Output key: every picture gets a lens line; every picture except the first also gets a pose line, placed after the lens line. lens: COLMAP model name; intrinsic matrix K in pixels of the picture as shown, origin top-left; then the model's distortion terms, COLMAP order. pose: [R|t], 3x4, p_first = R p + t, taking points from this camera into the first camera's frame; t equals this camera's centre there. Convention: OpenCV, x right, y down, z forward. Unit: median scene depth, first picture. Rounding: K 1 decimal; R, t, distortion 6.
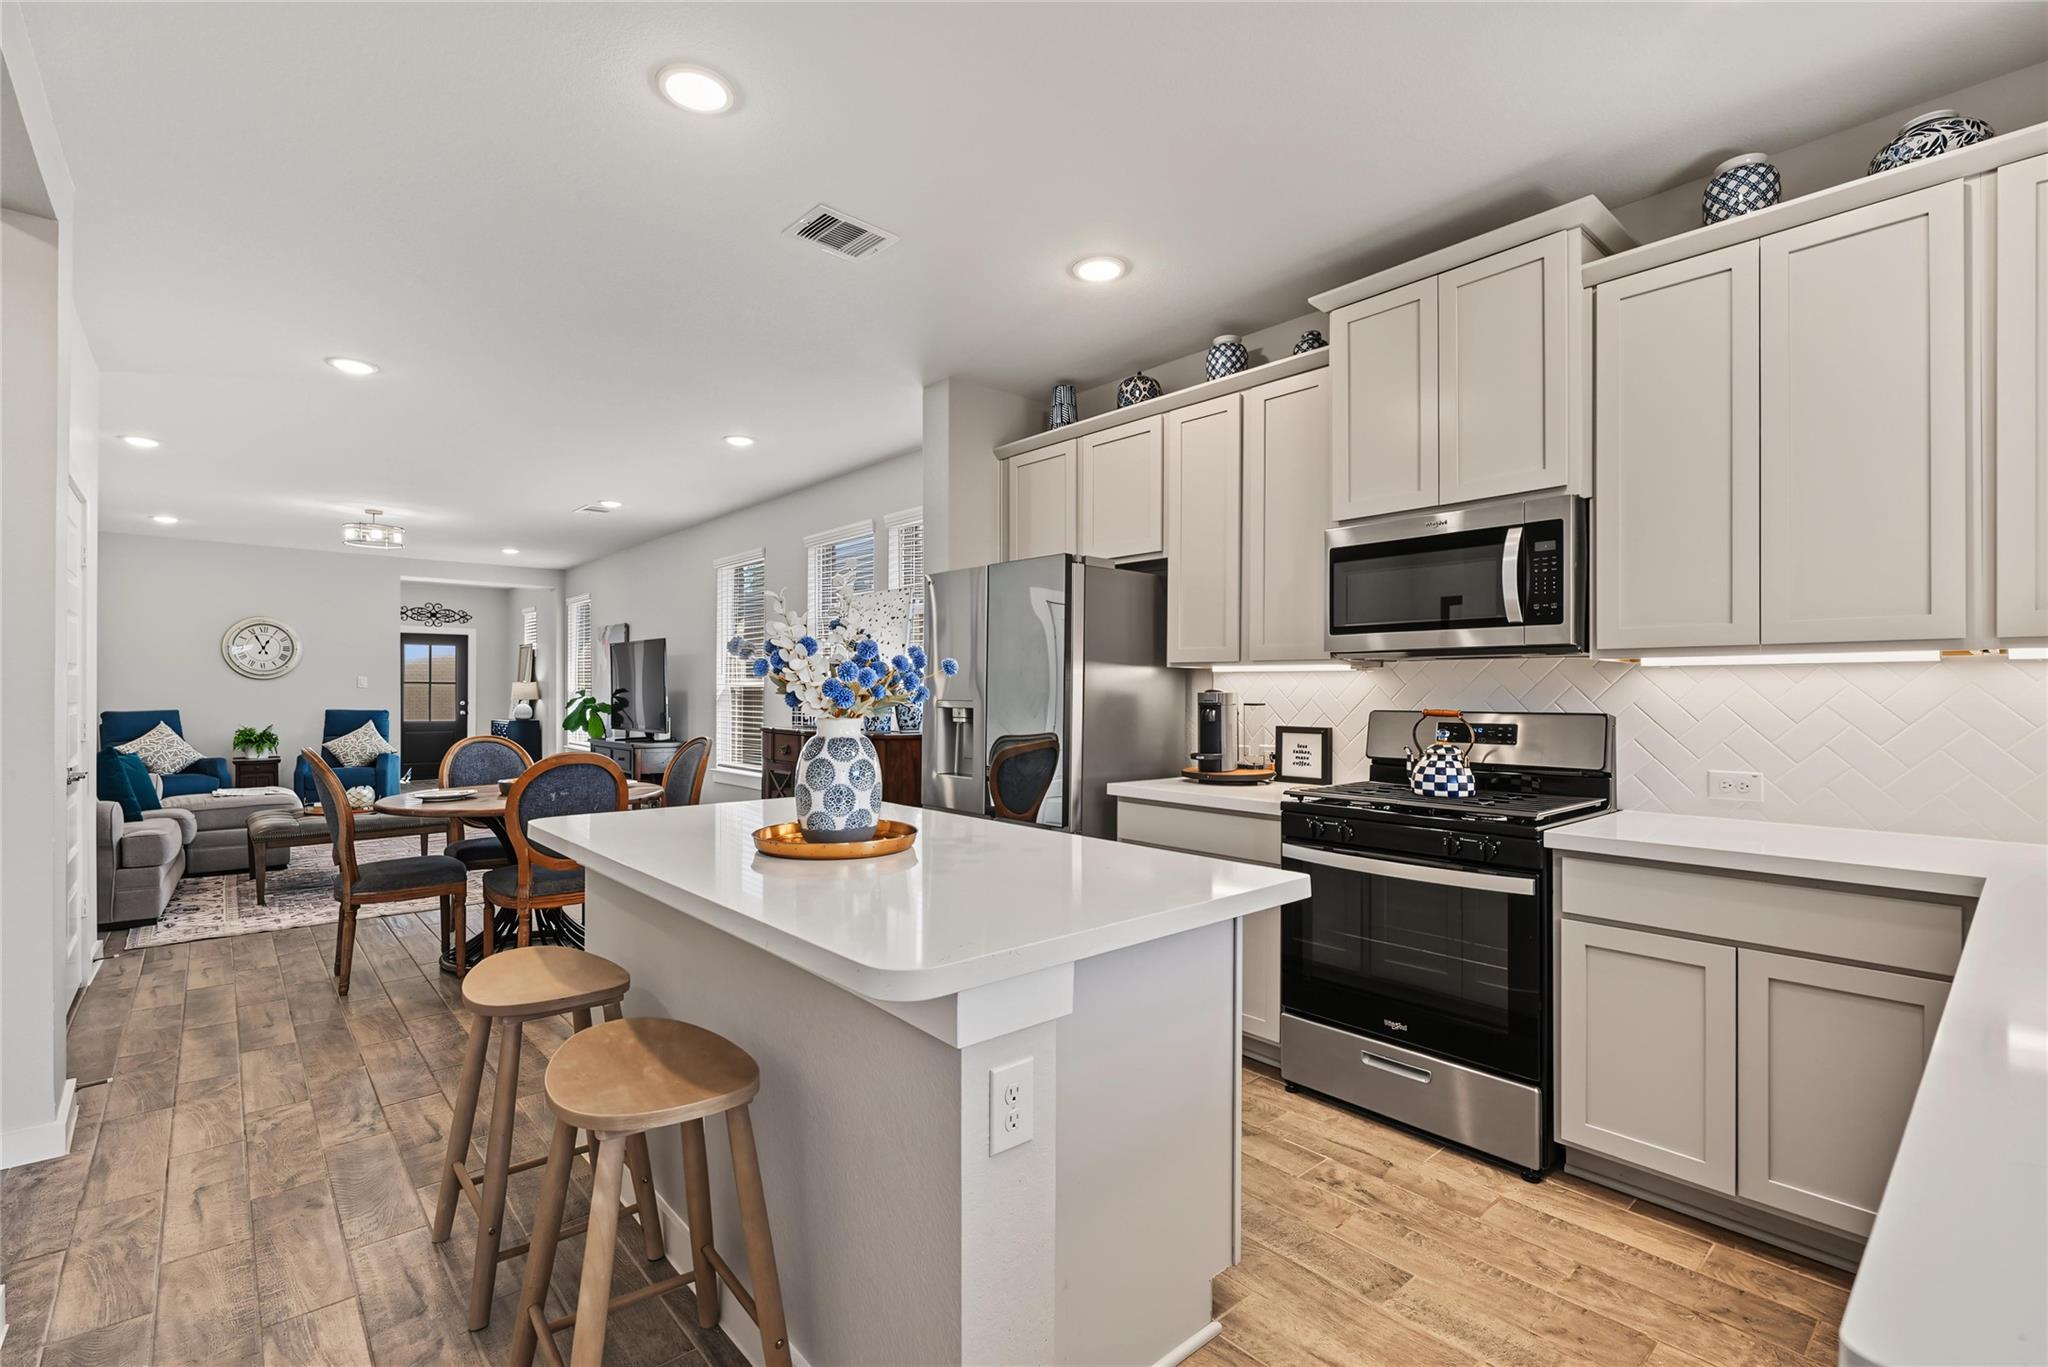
lens RADIAL K [[925.2, 0, 1014.5], [0, 925.2, 678.7], [0, 0, 1]] dist [0.000646, -0.000804]
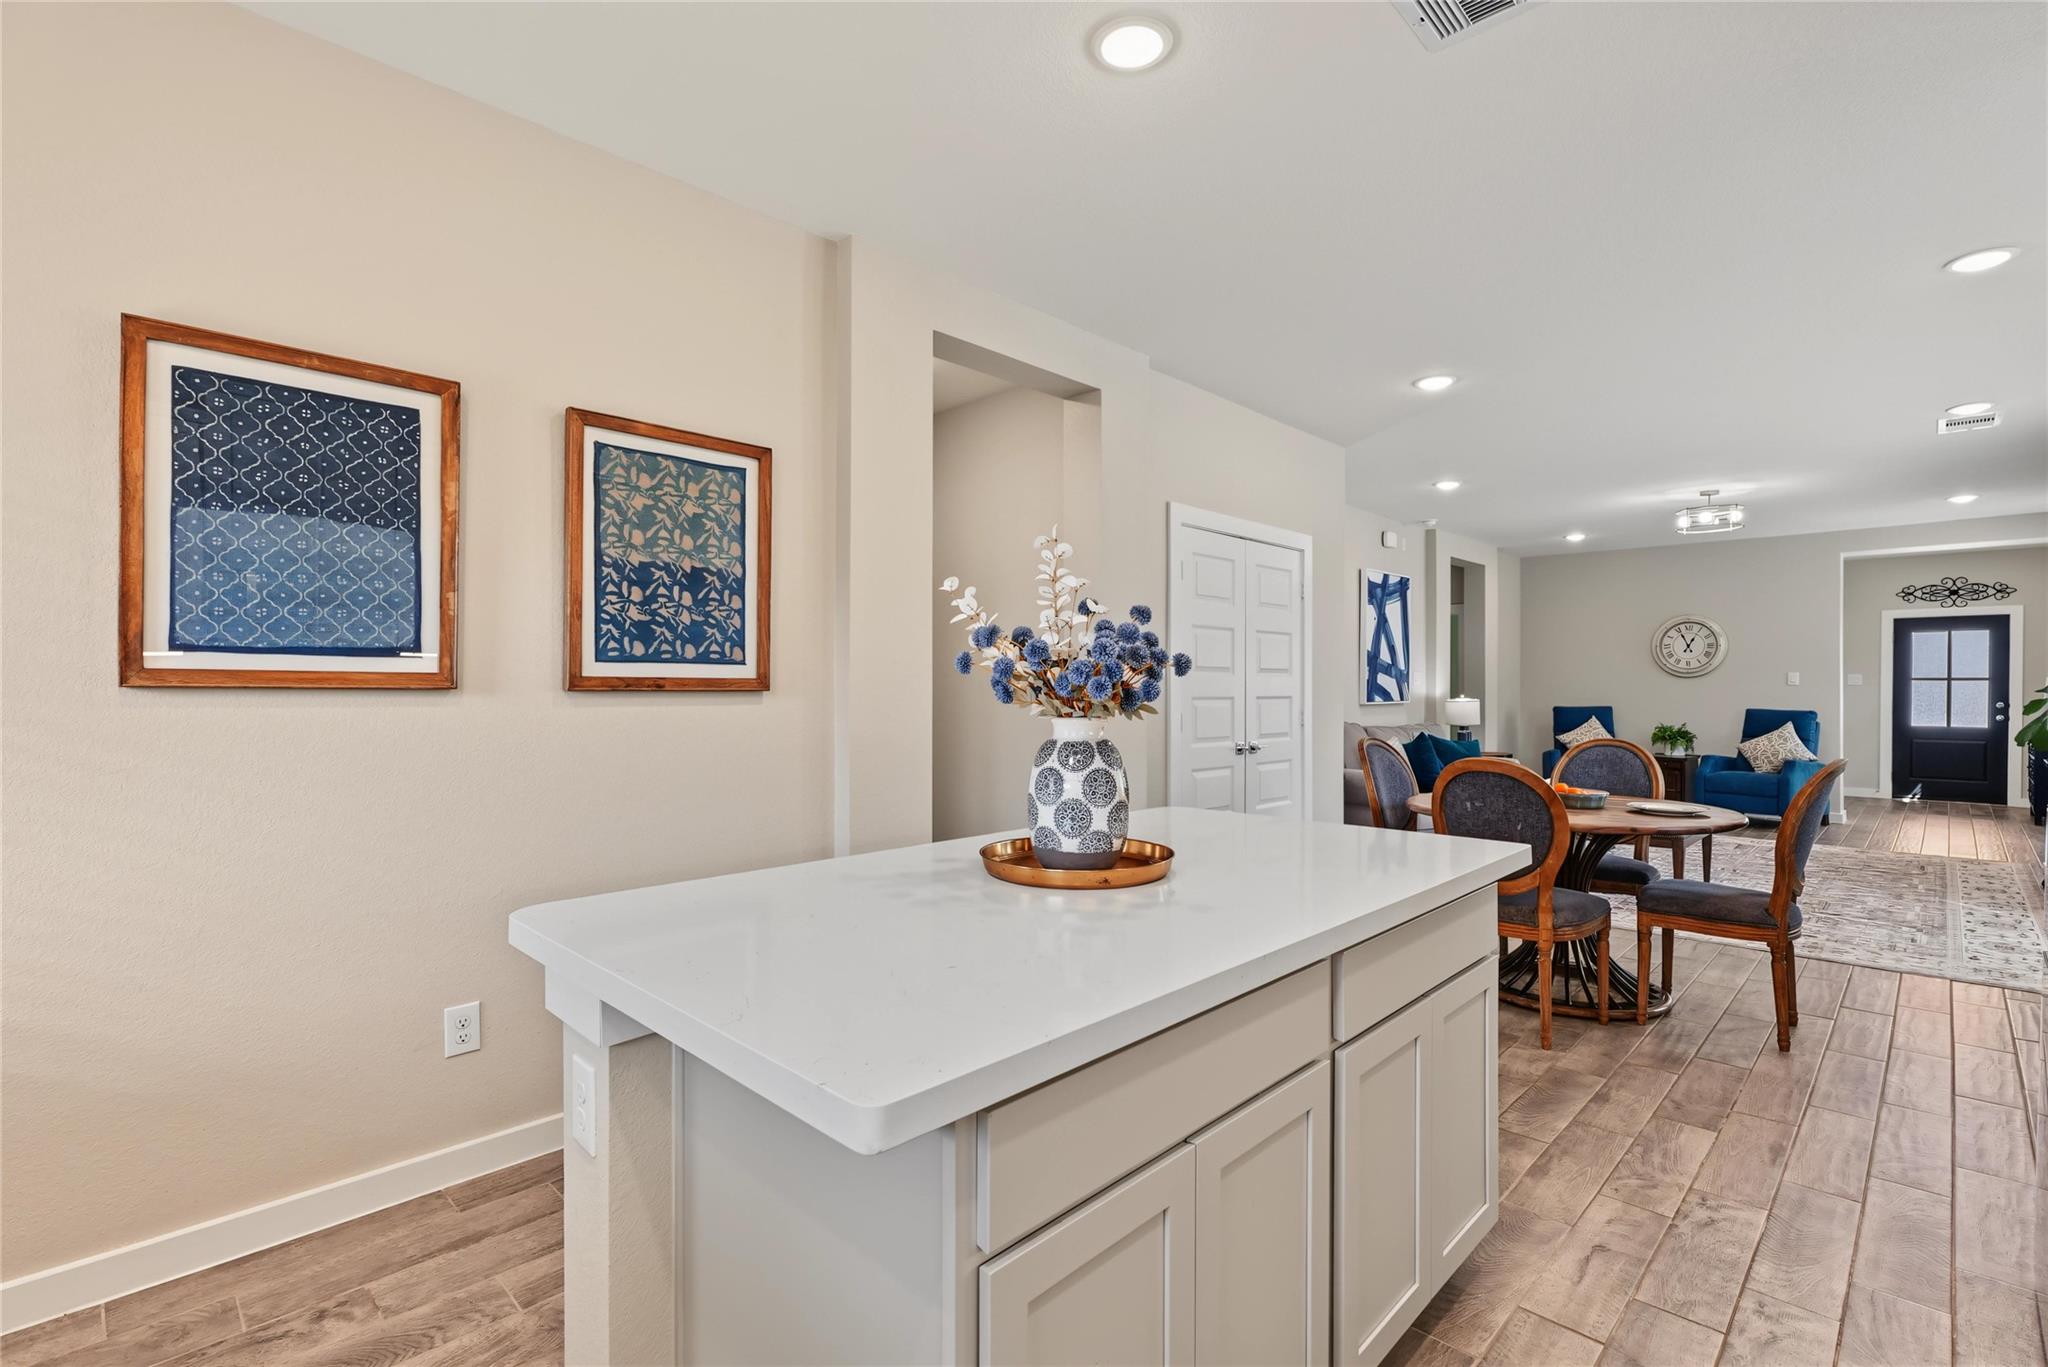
lens RADIAL K [[925.2, 0, 1025.0], [0, 925.2, 705.0], [0, 0, 1]] dist [0.000646, -0.000804]
pose [[0.069194, 0.018302, -0.997435, 0.154449], [0.011702, 0.999748, 0.019156, 0.003537], [0.997535, -0.012997, 0.068963, 0.225663]]
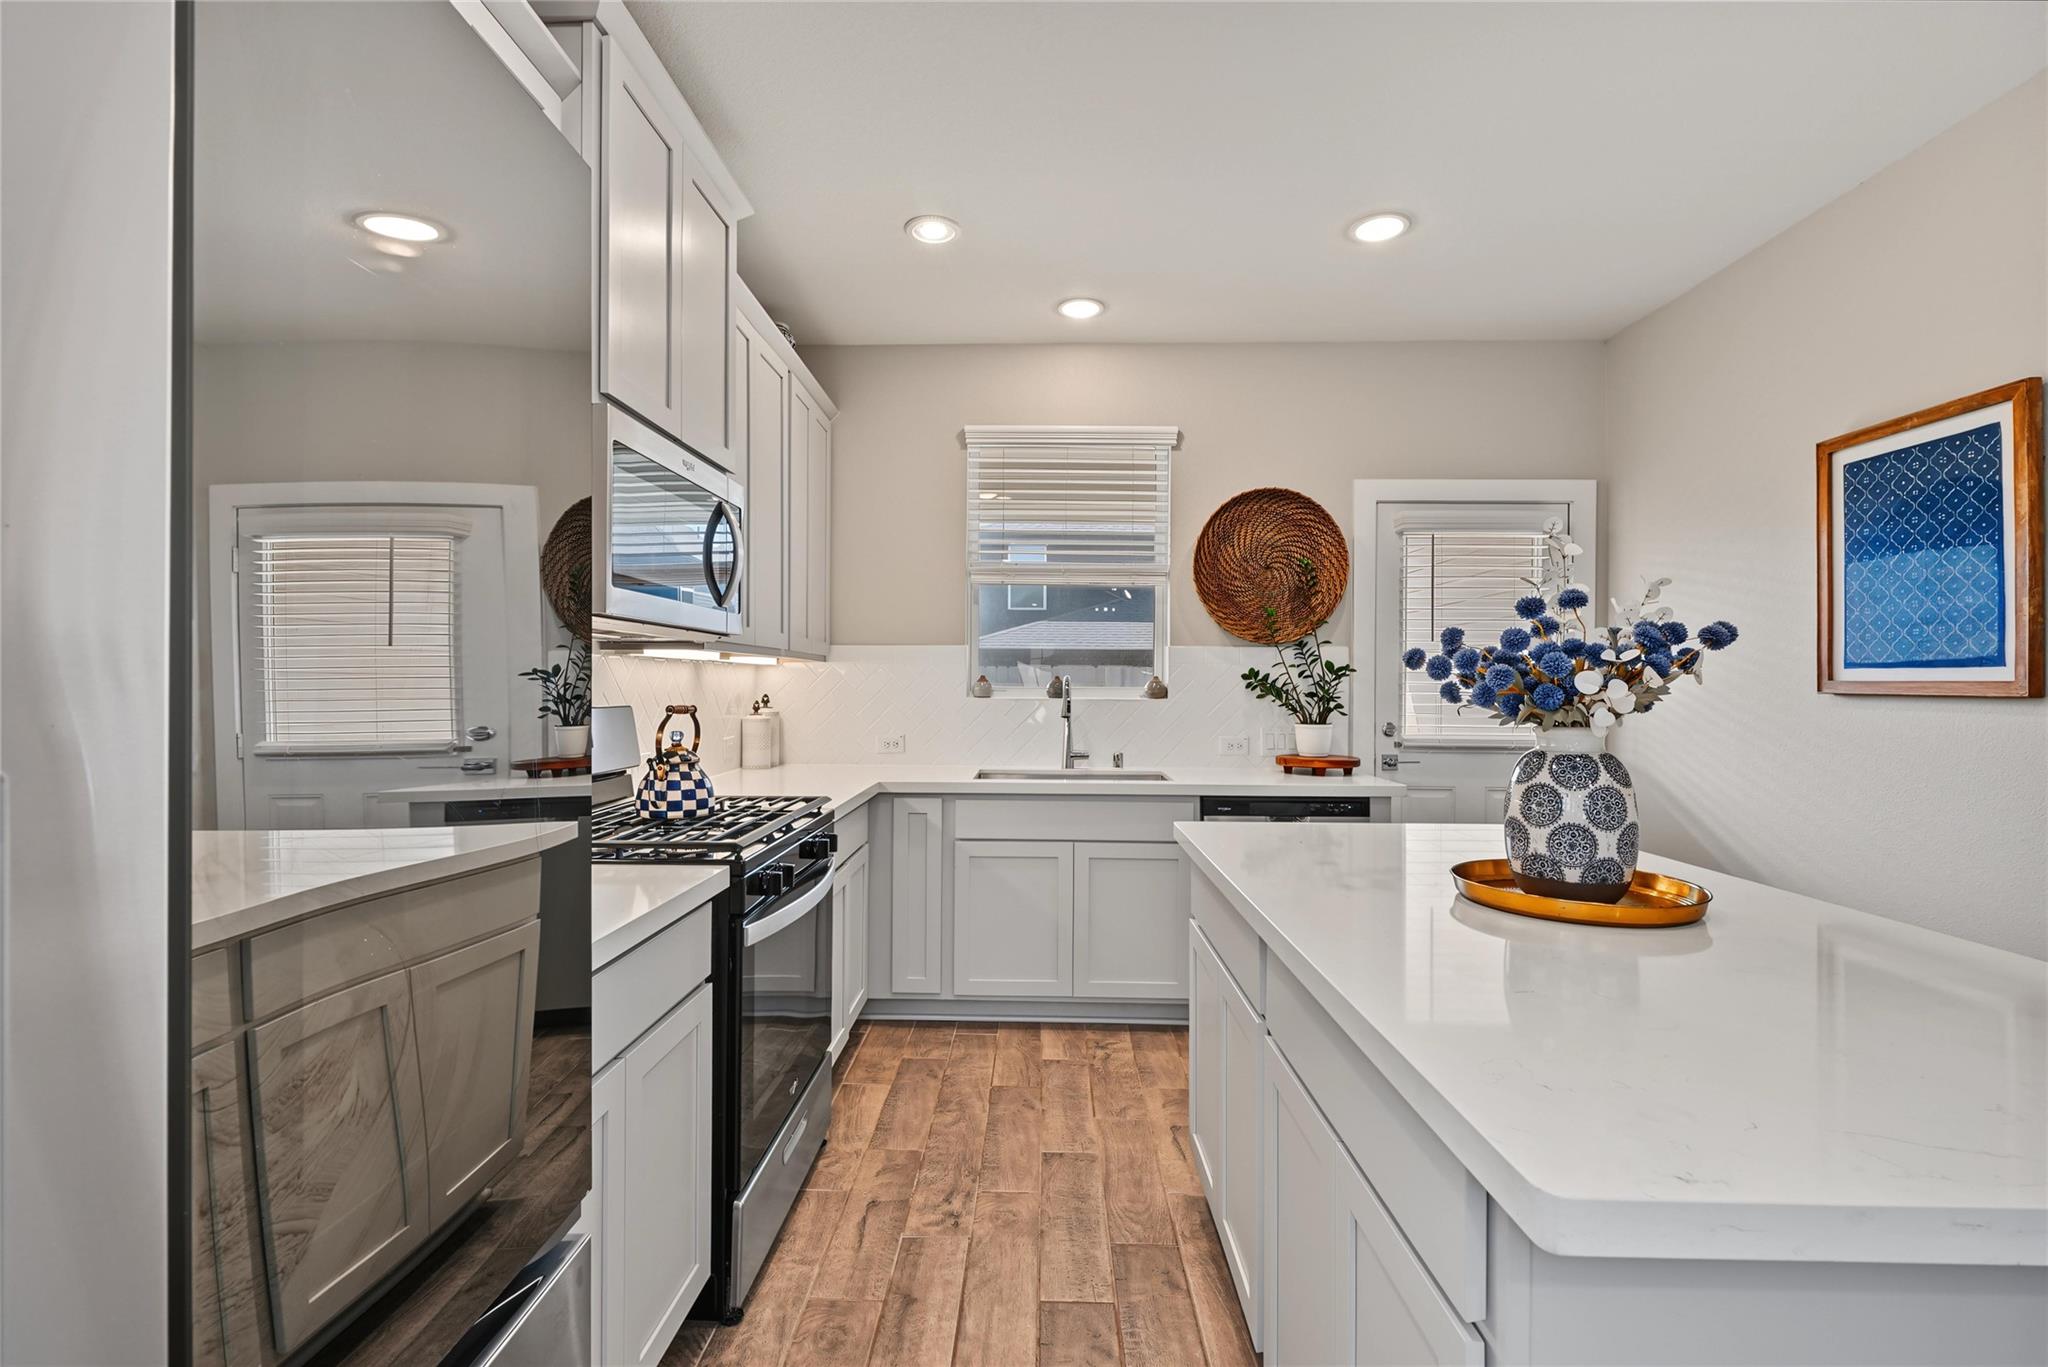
lens RADIAL K [[925.2, 0, 1021.0], [0, 925.2, 677.3], [0, 0, 1]] dist [0.000646, -0.000804]
pose [[-0.741161, -0.000761, 0.671327, -0.090123], [-0.017525, 0.999680, -0.018215, 0.005983], [-0.671099, -0.025265, -0.740937, 0.456632]]
